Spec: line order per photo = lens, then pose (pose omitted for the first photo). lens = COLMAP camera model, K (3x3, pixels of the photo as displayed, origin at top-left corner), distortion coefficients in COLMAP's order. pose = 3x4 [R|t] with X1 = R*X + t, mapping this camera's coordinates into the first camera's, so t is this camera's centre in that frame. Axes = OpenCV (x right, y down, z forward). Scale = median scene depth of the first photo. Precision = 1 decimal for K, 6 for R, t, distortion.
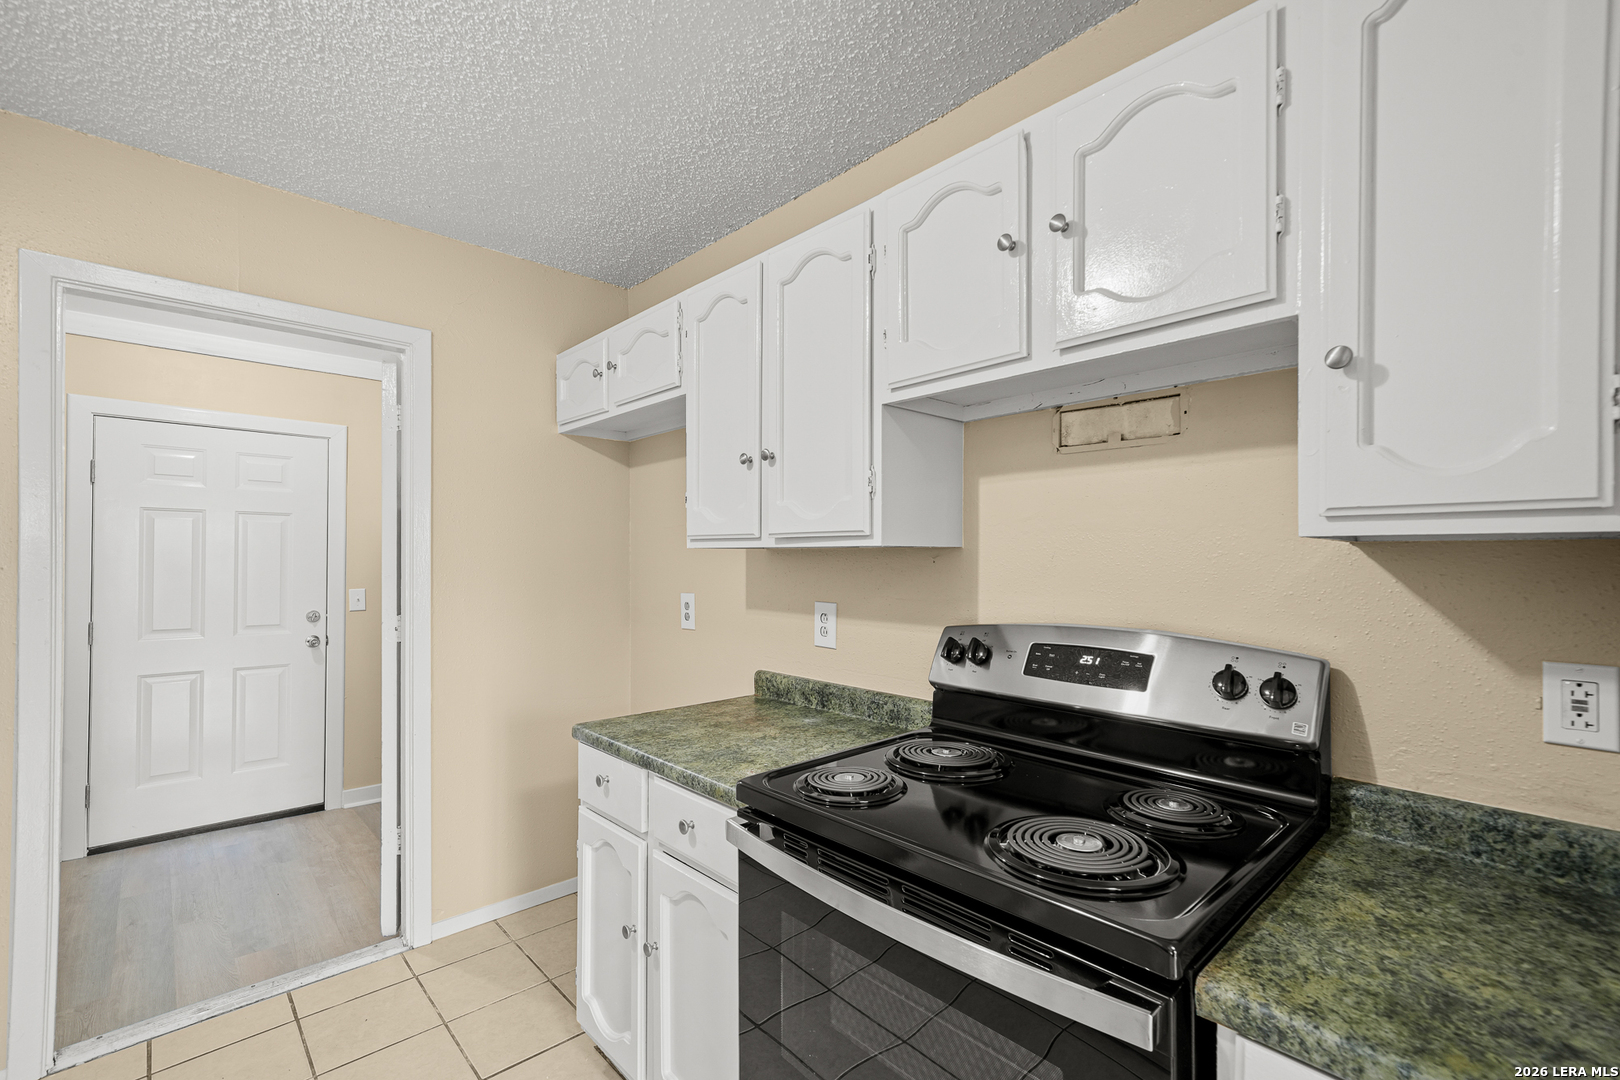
lens RADIAL K [[704.9, 0, 823.9], [0, 704.9, 556.7], [0, 0, 1]] dist [0.005340, 0.002192]
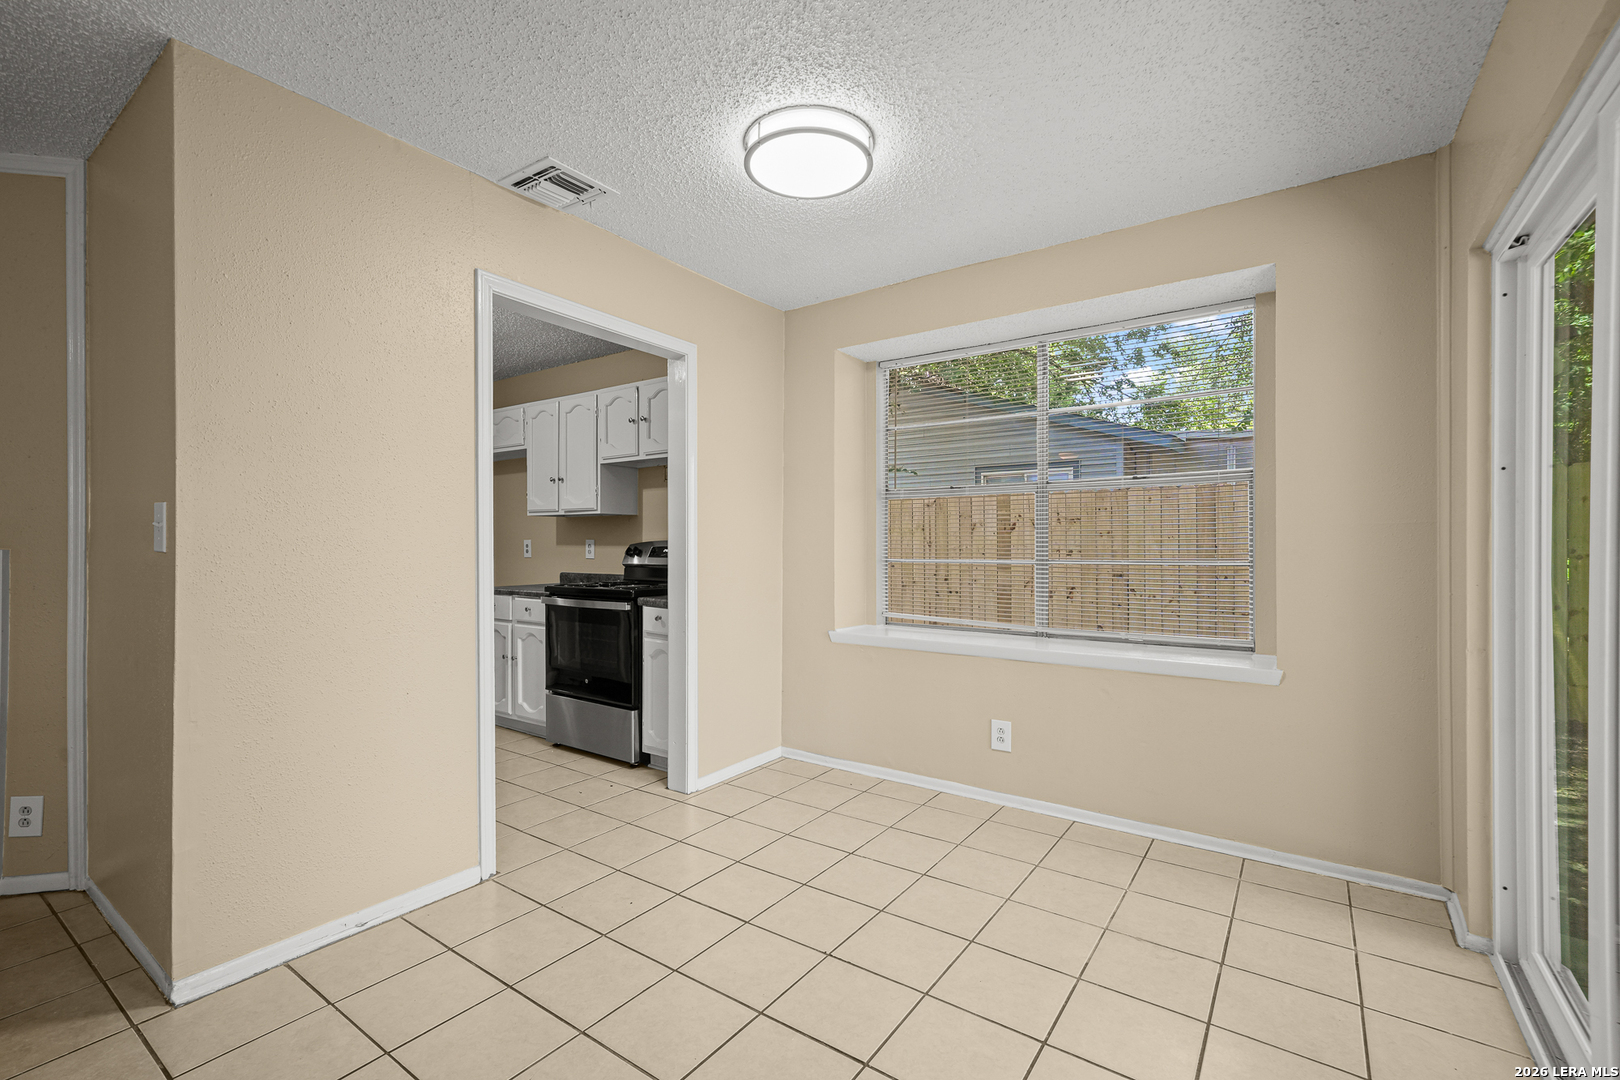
lens RADIAL K [[704.9, 0, 807.1], [0, 704.9, 550.4], [0, 0, 1]] dist [0.005340, 0.002192]
pose [[0.982524, 0.000867, 0.186135, 0.324711], [-0.002491, 0.999961, 0.008490, 0.093513], [-0.186120, -0.008805, 0.982488, -1.702634]]
